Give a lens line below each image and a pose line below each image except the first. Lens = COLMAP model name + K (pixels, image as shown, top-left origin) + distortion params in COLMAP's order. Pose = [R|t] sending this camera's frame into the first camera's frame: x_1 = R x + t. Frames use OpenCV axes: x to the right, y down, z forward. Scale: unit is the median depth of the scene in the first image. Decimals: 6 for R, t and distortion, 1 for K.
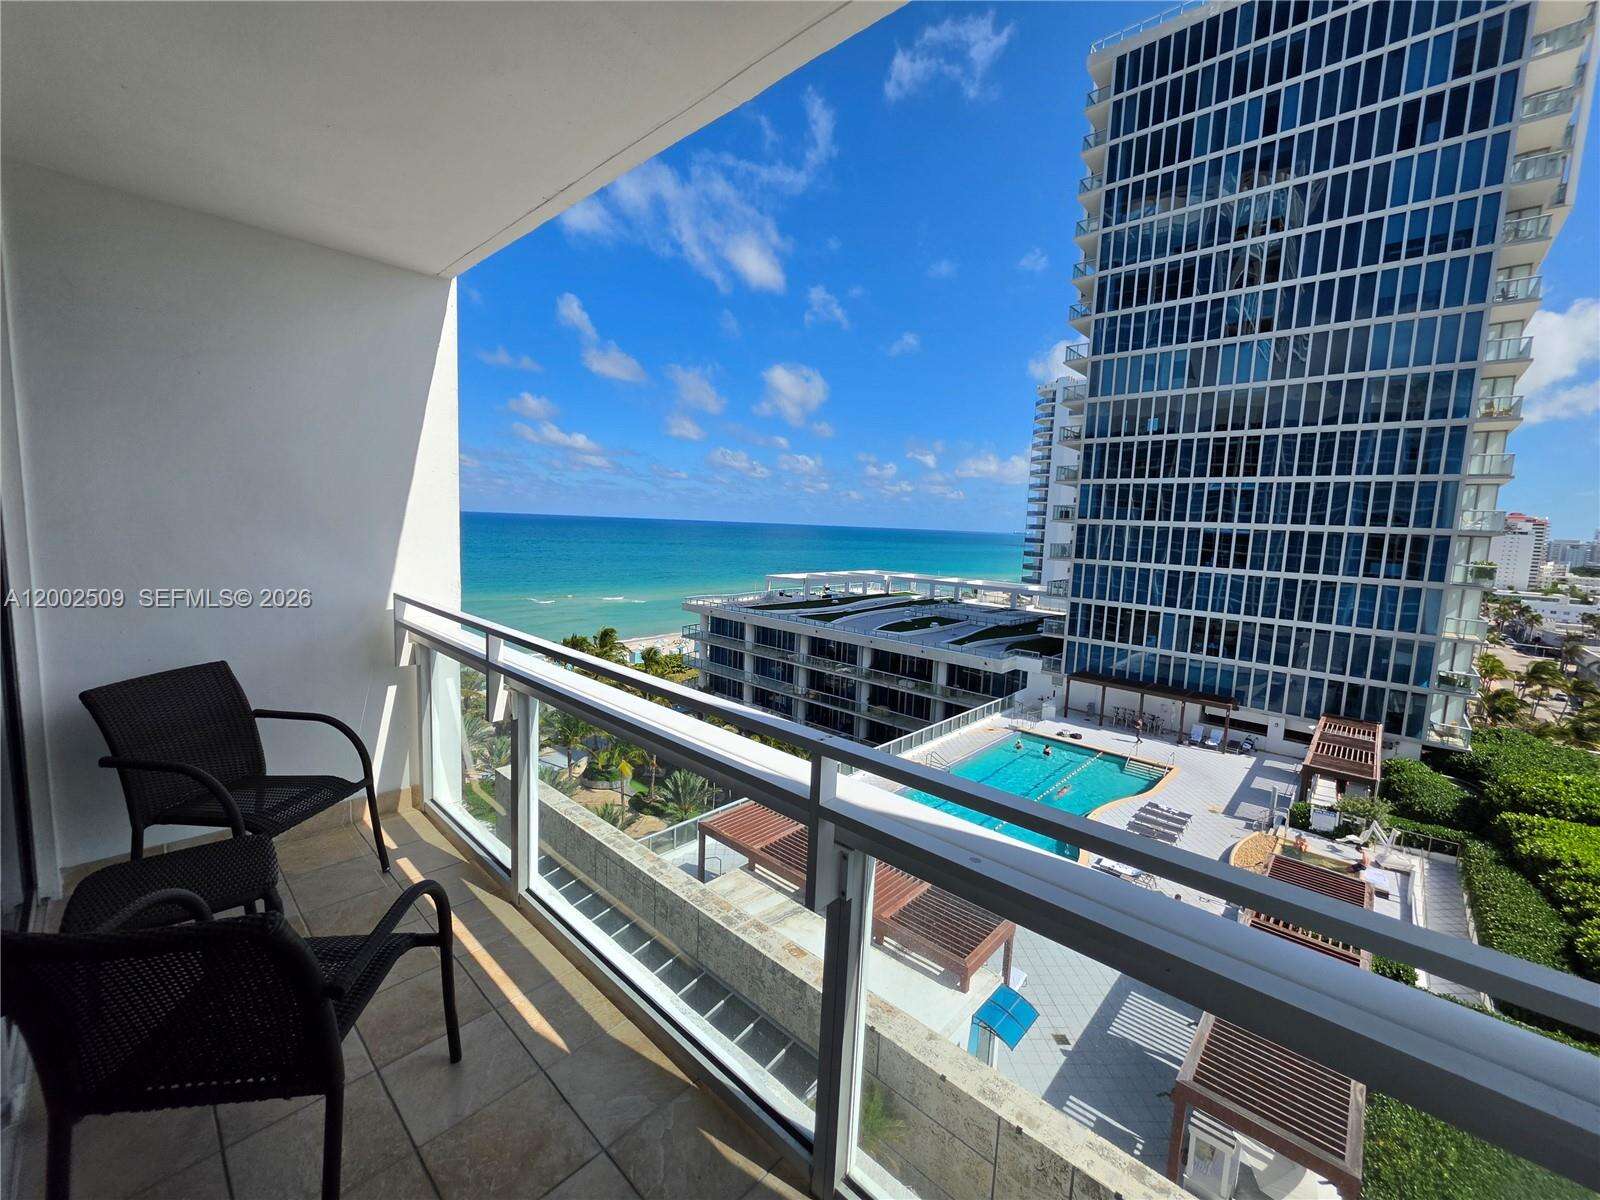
lens RADIAL K [[644.6, 0, 796.3], [0, 644.6, 592.1], [0, 0, 1]] dist [-0.004089, 0.000422]
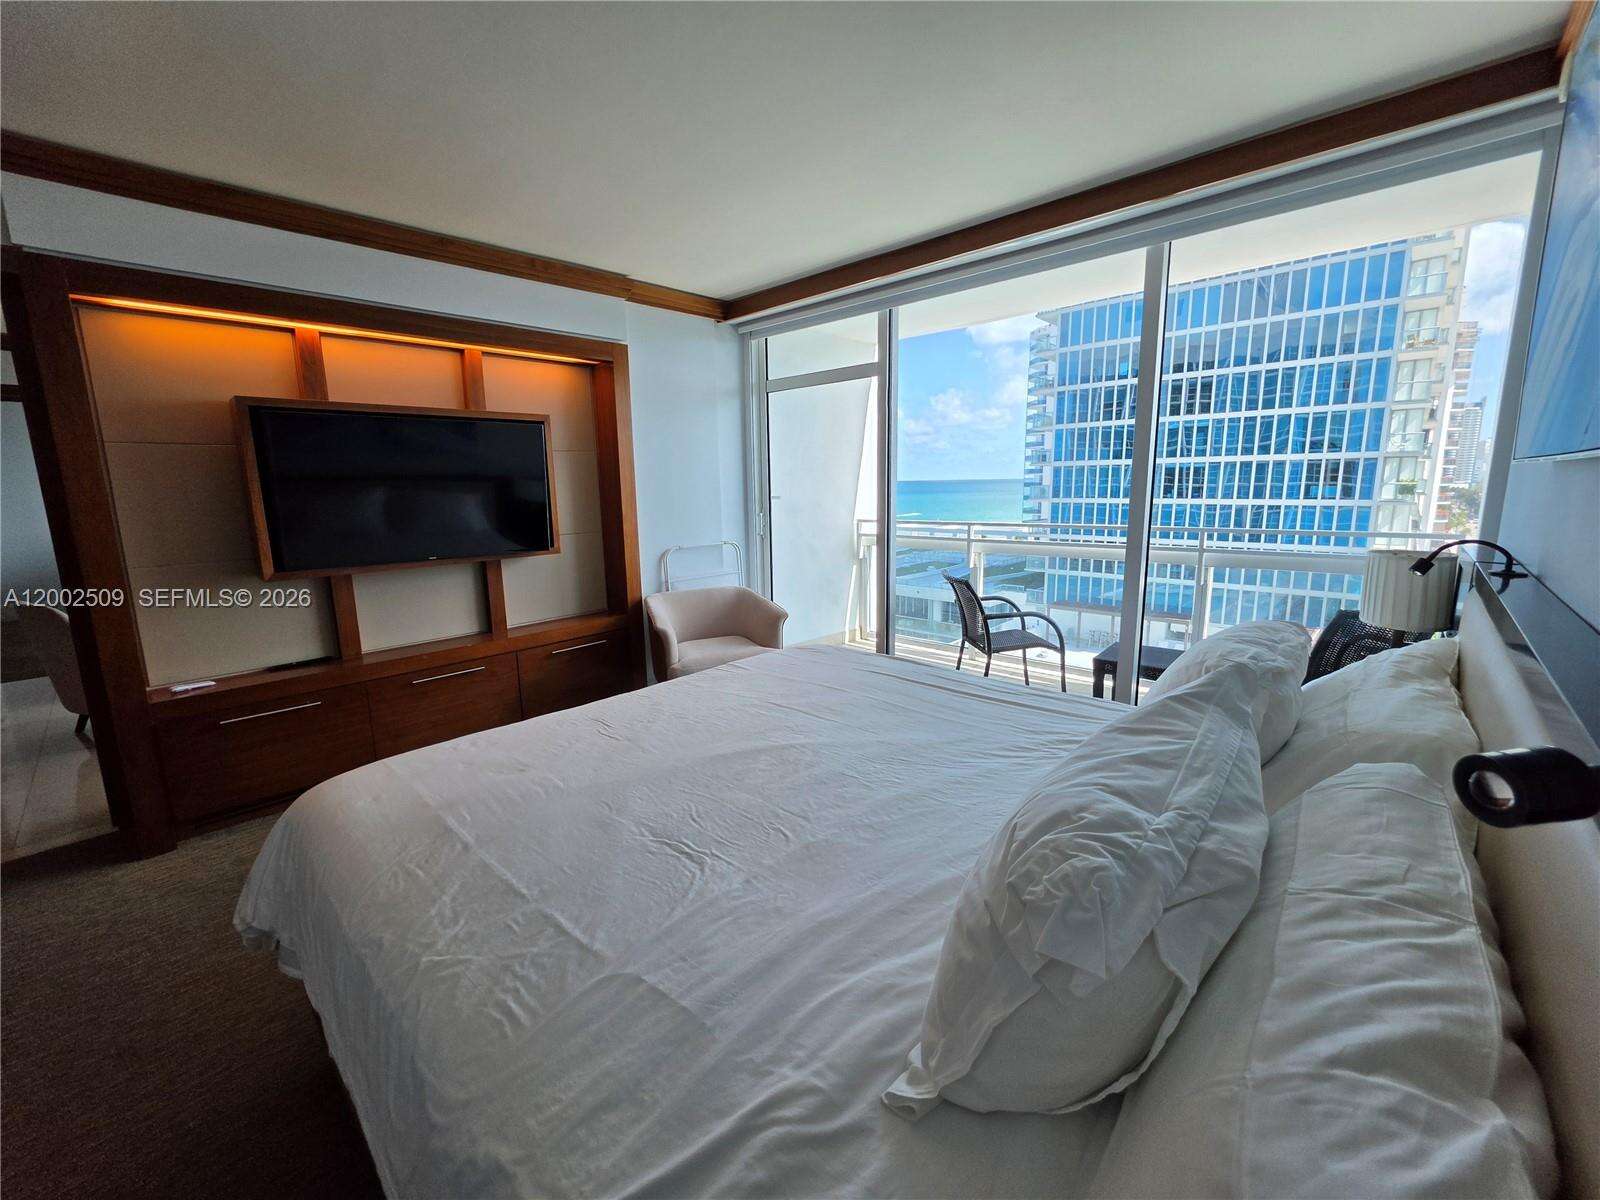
lens RADIAL K [[646.3, 0, 794.8], [0, 646.3, 592.7], [0, 0, 1]] dist [-0.002052, -0.000074]
pose [[0.998290, -0.054246, -0.021786, 0.012440], [0.055519, 0.996478, 0.062850, 0.016268], [0.018300, -0.063952, 0.997785, -0.130141]]
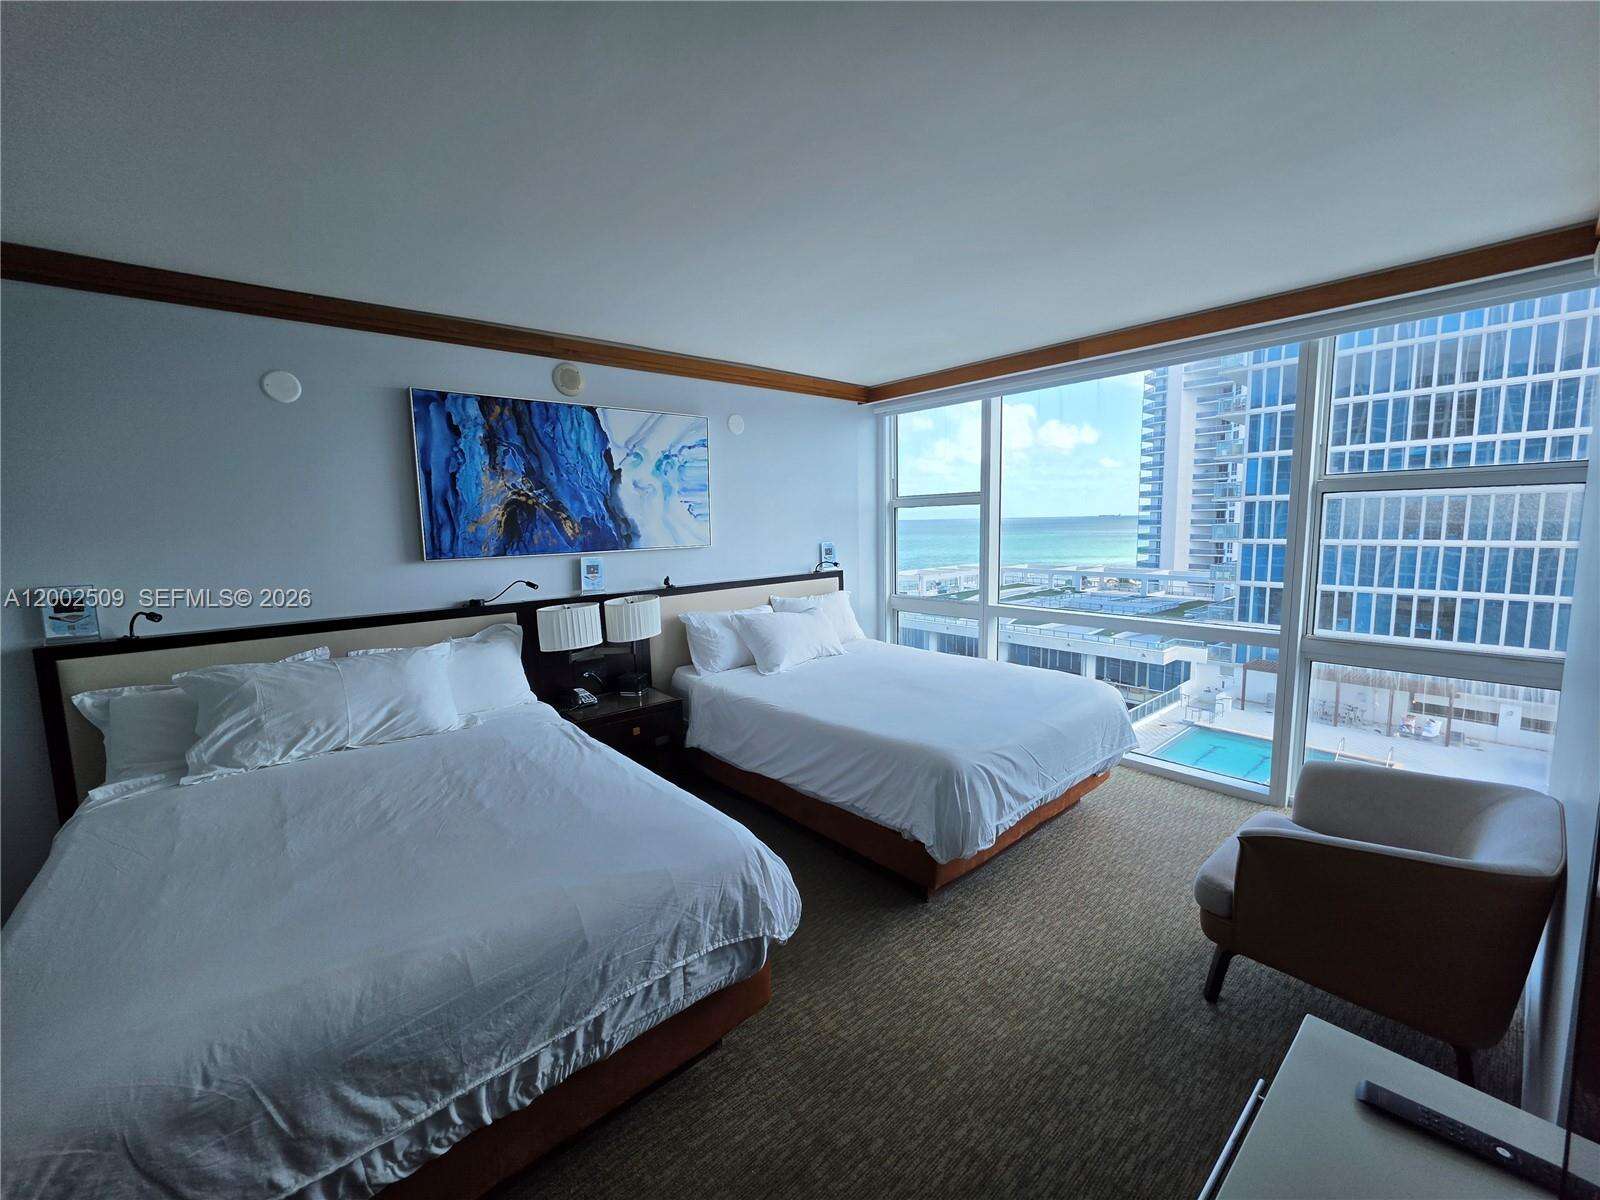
lens RADIAL K [[638.7, 0, 798.0], [0, 638.7, 593.8], [0, 0, 1]] dist [-0.004177, 0.000860]
pose [[0.991970, -0.047080, -0.117382, -0.114659], [0.047725, 0.998857, 0.002694, -0.006973], [0.117121, -0.008274, 0.993083, 0.012840]]
